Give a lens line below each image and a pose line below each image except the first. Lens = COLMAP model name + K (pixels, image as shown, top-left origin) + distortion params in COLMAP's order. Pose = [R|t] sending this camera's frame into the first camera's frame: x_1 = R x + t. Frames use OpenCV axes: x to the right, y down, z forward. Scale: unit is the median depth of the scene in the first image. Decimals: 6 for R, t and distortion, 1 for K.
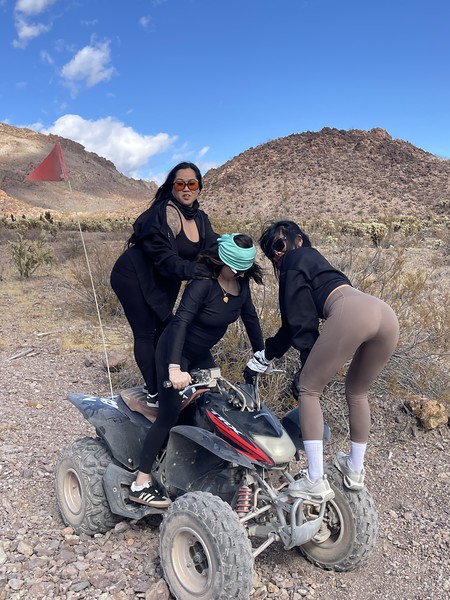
lens RADIAL K [[625.9, 0, 216.6], [0, 625.9, 314.8], [0, 0, 1]] dist [0.031052, 0.000000]
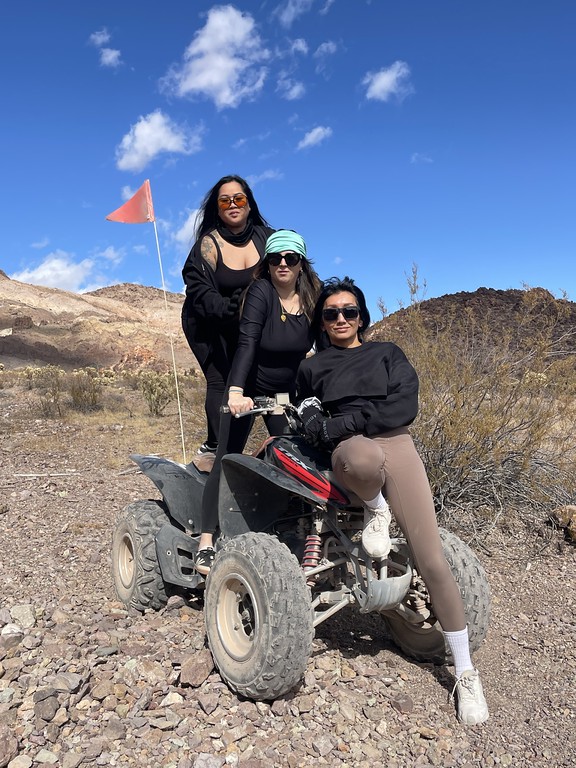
lens RADIAL K [[652.9, 0, 283.0], [0, 652.9, 391.5], [0, 0, 1]] dist [0.041345, -0.064930]
pose [[0.991755, 0.007907, -0.127901, 0.100077], [-0.025923, 0.989838, -0.139819, 0.188384], [0.125496, 0.141982, 0.981882, 0.134411]]
